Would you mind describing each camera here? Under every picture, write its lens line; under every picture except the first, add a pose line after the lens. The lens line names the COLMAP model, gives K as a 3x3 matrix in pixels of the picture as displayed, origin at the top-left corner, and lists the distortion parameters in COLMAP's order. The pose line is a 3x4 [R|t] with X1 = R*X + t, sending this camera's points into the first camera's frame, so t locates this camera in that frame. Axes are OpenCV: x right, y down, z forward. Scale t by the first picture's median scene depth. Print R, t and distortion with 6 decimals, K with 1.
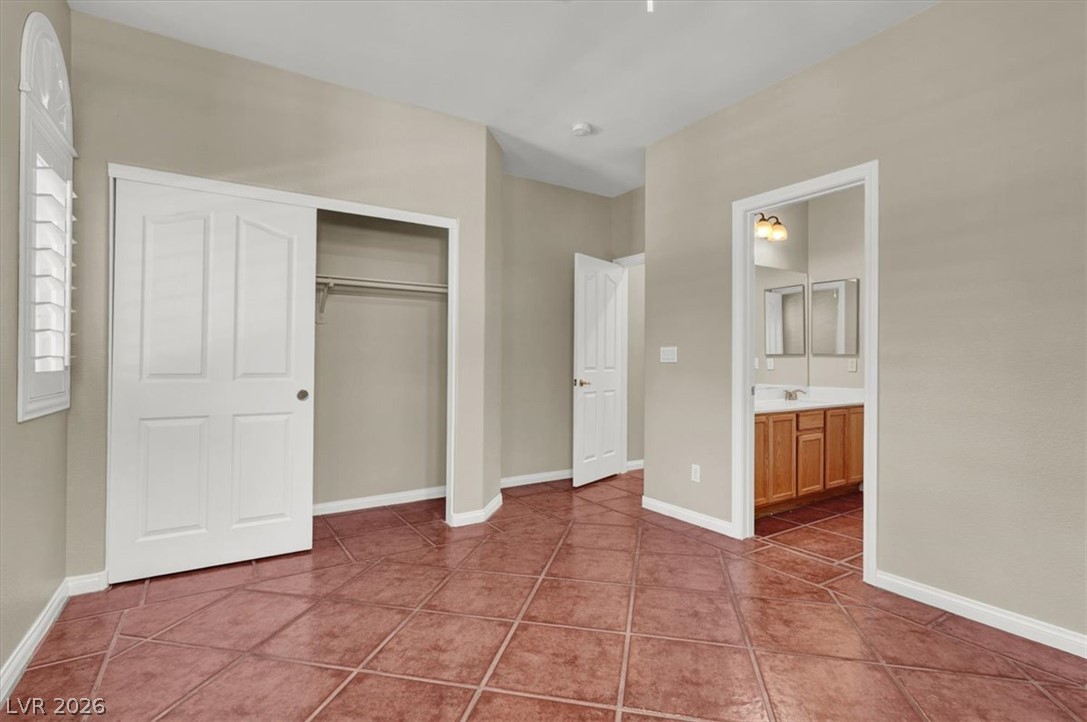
lens RADIAL K [[524.2, 0, 539.5], [0, 524.2, 362.2], [0, 0, 1]] dist [-0.025441, 0.000206]
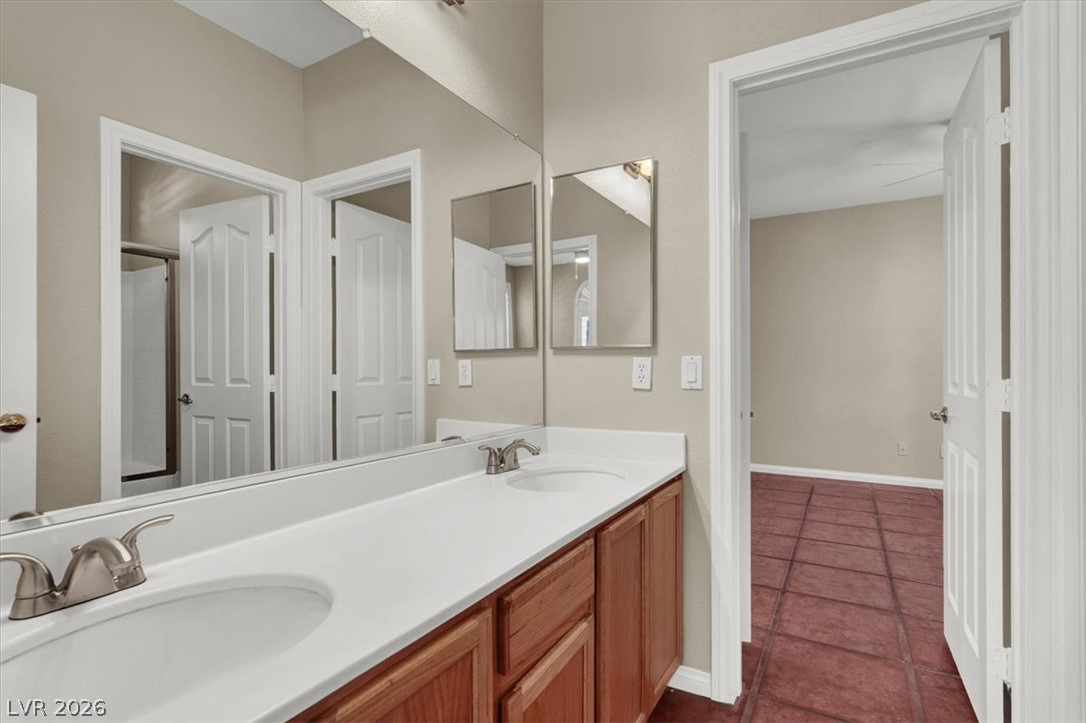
lens RADIAL K [[523.8, 0, 539.0], [0, 523.8, 362.7], [0, 0, 1]] dist [-0.025441, 0.000206]
pose [[0.894006, 0.000641, 0.448054, 0.343742], [0.005254, 0.999915, -0.011913, 0.001015], [-0.448024, 0.013005, 0.893927, 0.664126]]
